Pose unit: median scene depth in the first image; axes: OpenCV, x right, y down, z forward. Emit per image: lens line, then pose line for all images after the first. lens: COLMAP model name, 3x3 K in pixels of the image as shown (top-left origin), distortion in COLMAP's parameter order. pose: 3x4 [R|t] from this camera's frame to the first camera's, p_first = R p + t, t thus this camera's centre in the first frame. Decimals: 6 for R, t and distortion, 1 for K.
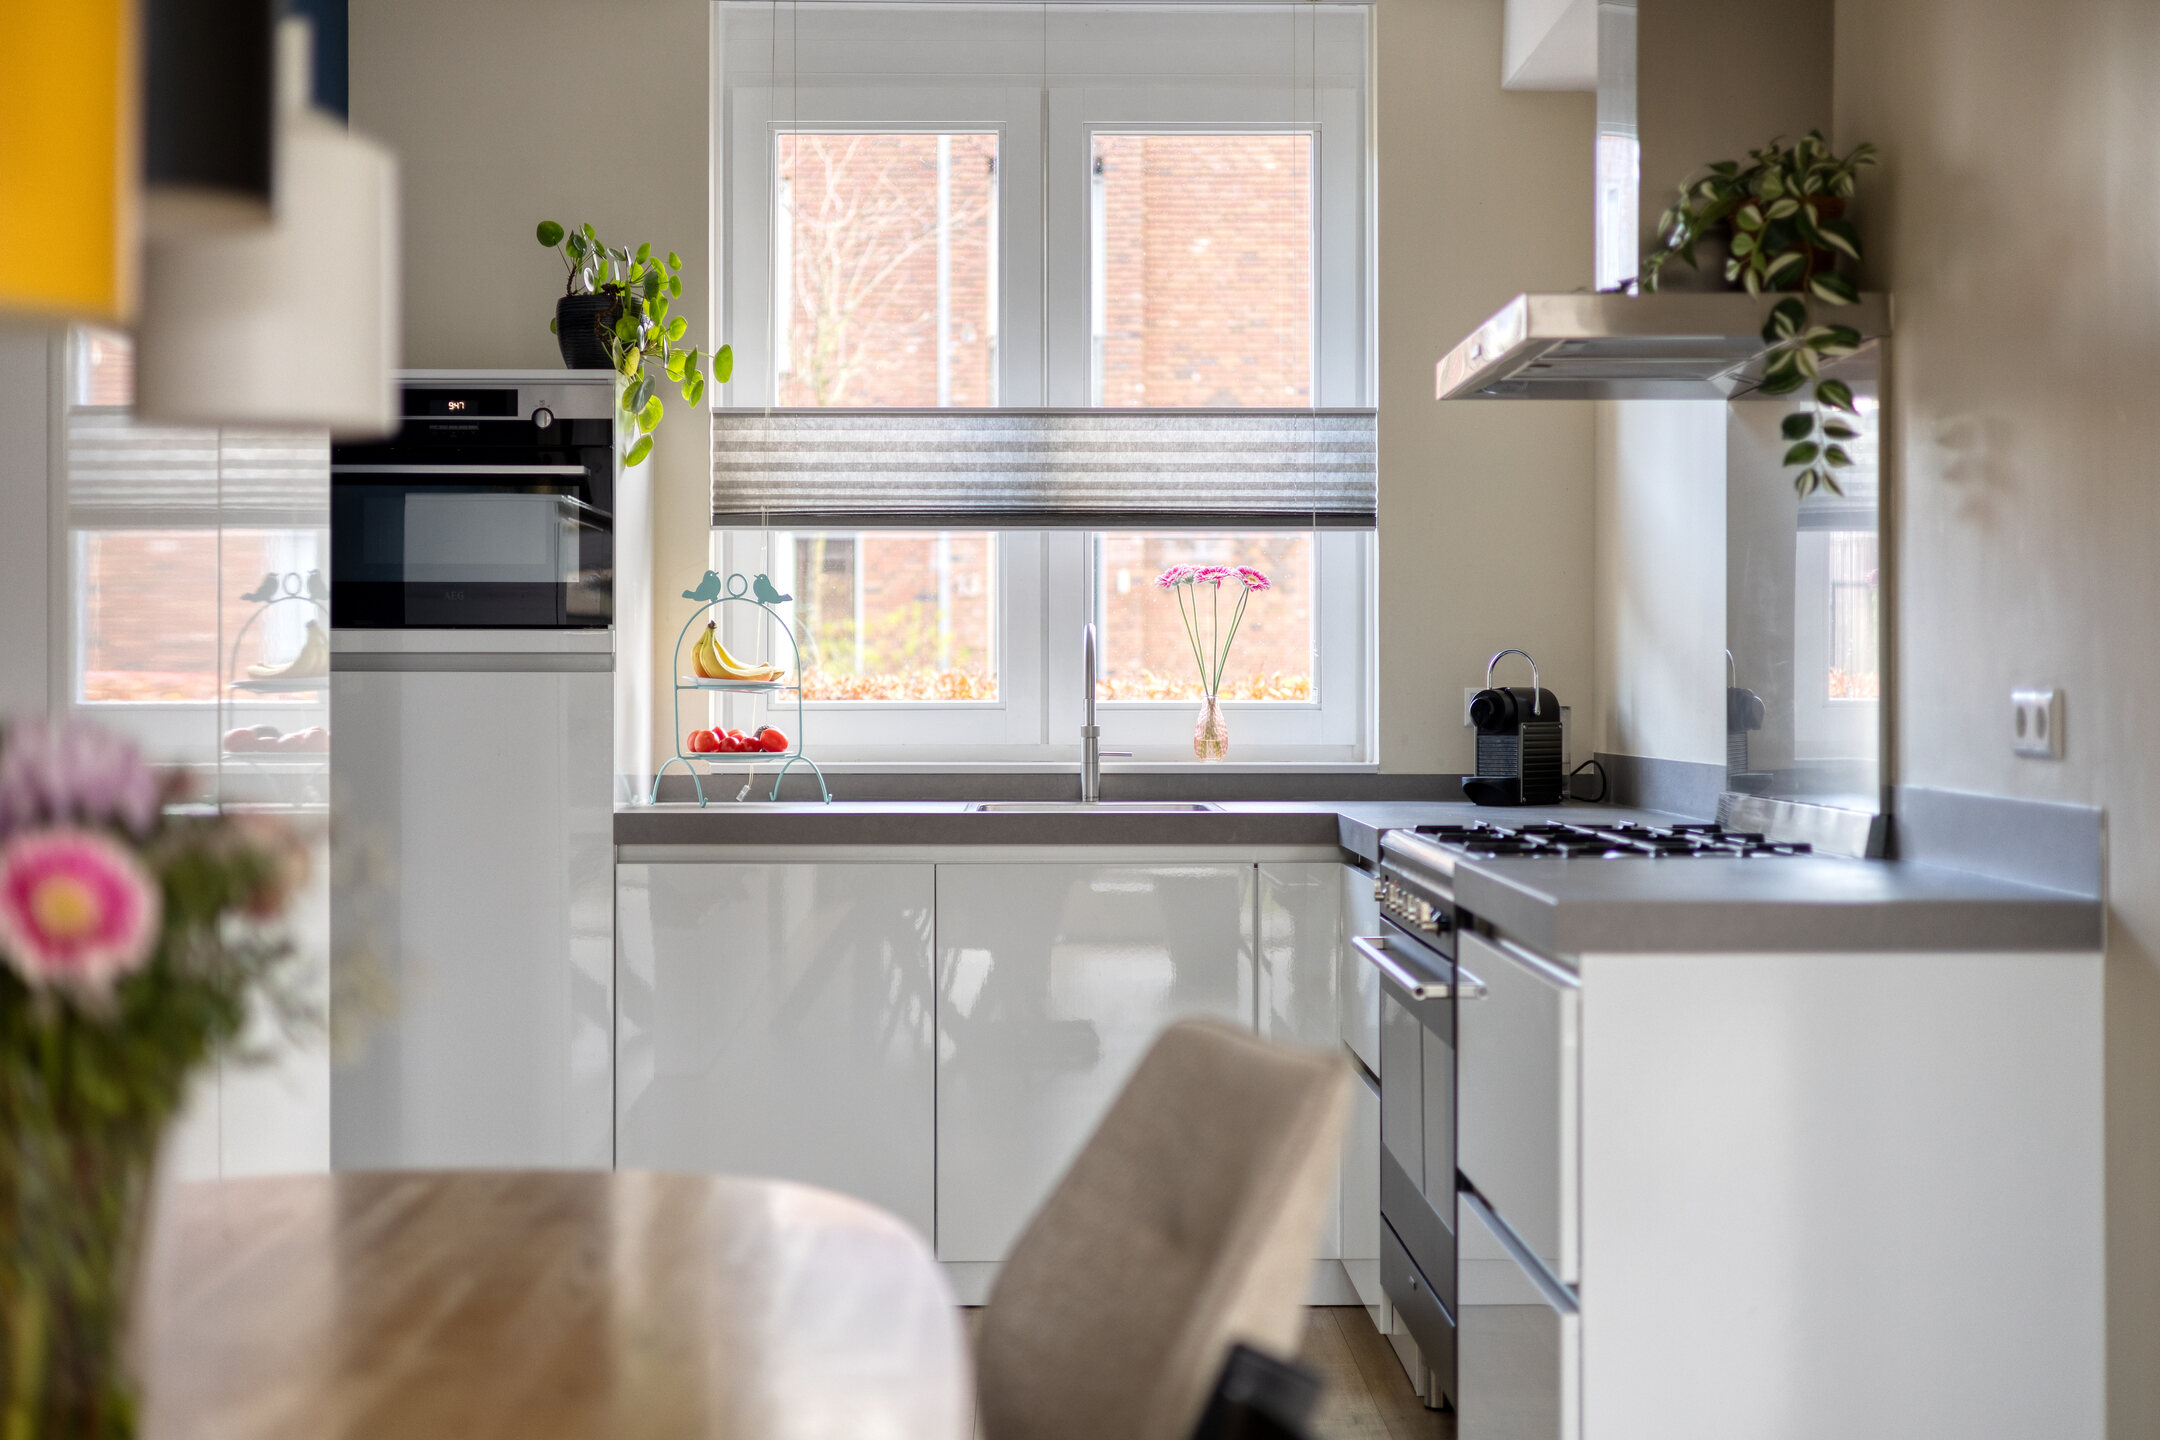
lens RADIAL K [[2994.3, 0, 1080.0], [0, 2994.3, 720.0], [0, 0, 1]] dist [-0.012002, 0.014701]
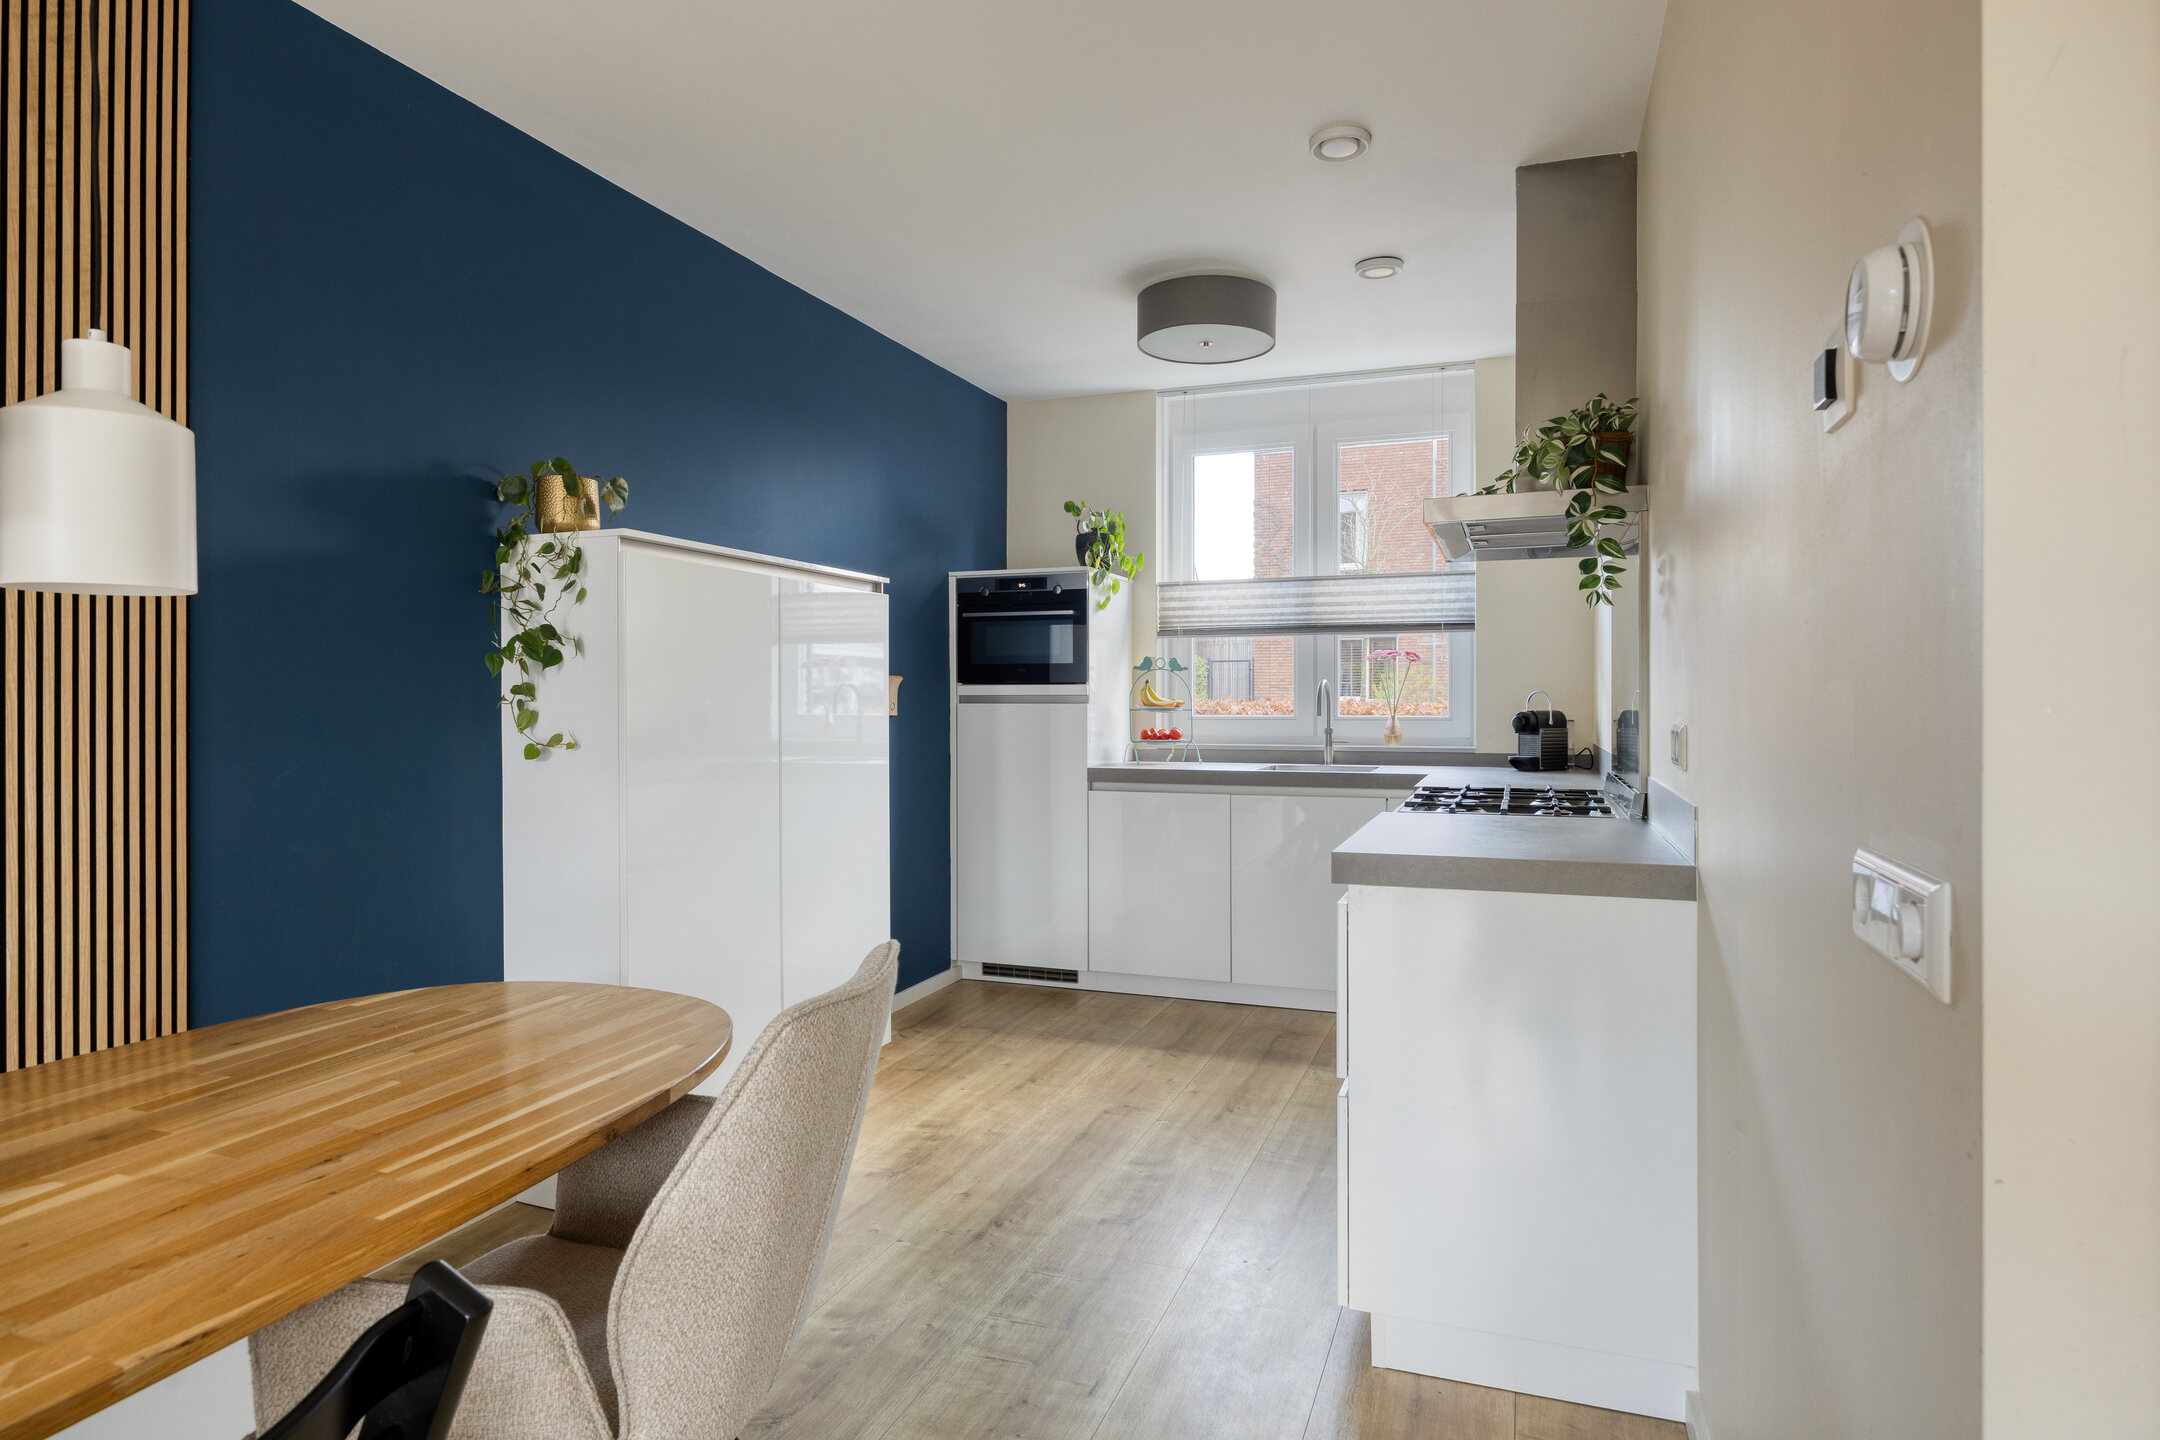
lens RADIAL K [[1182.4, 0, 1080.0], [0, 1182.4, 720.0], [0, 0, 1]] dist [0.002949, 0.001628]
pose [[0.934380, 0.004055, -0.356255, 0.138496], [-0.001712, 0.999975, 0.006891, -0.009276], [0.356274, -0.005829, 0.934363, 0.171948]]
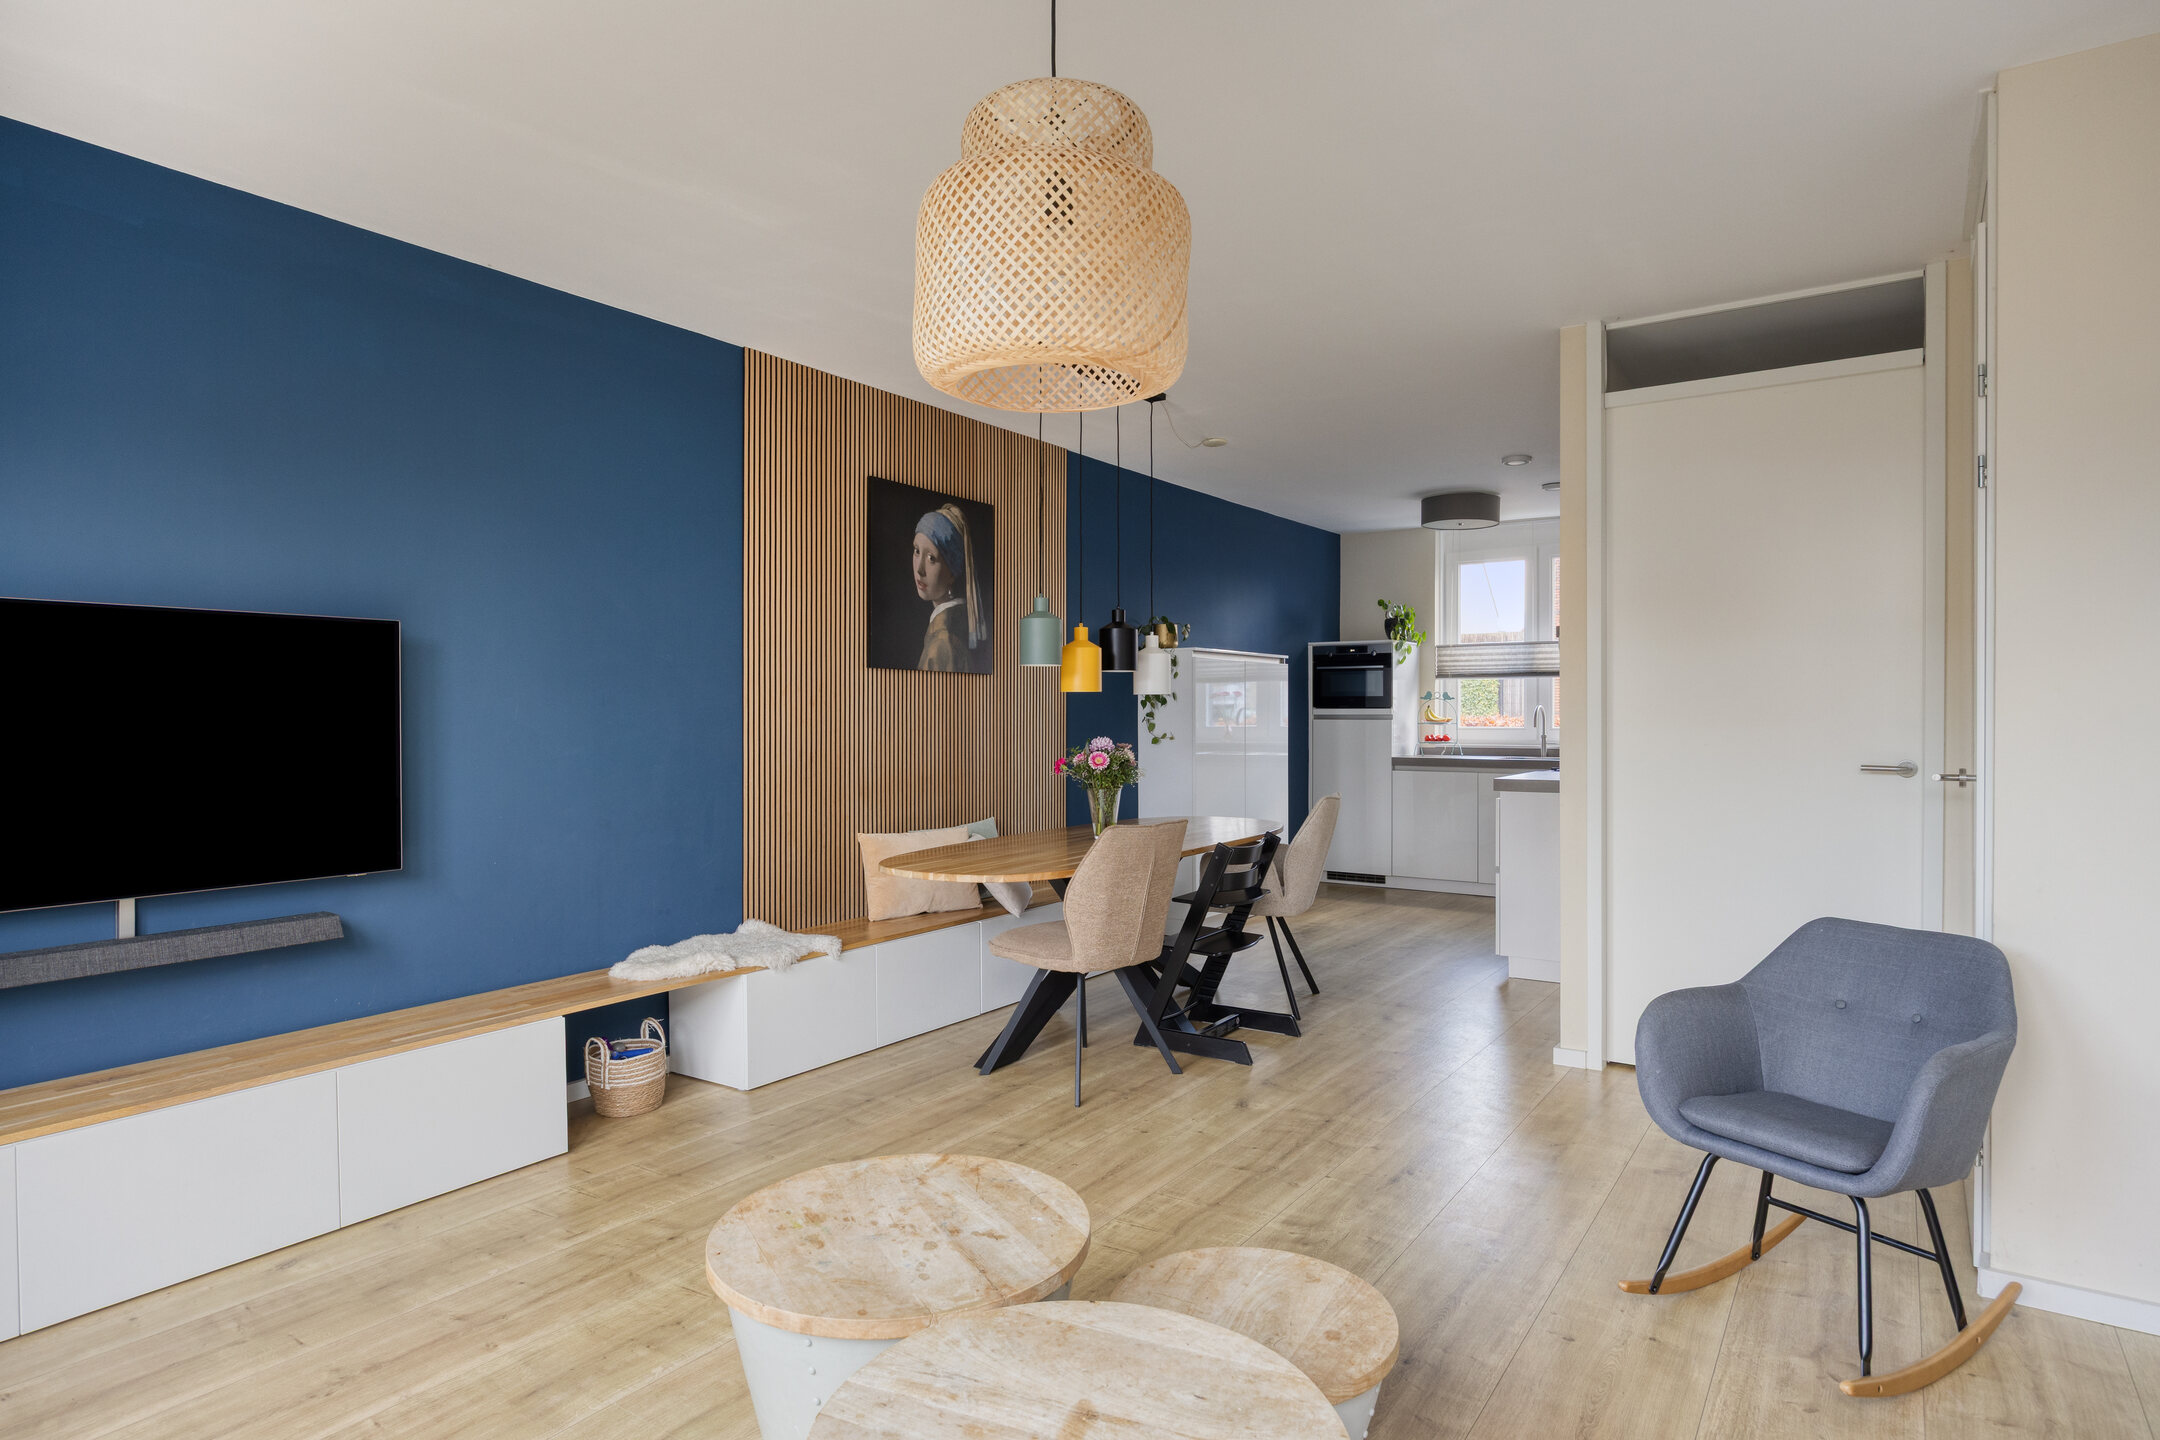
lens RADIAL K [[1182.4, 0, 1080.0], [0, 1182.4, 720.0], [0, 0, 1]] dist [0.002949, 0.001628]
pose [[0.821108, 0.002504, -0.570767, 0.346082], [-0.004685, 0.999986, -0.002353, -0.009655], [0.570754, 0.004606, 0.821108, -0.417321]]
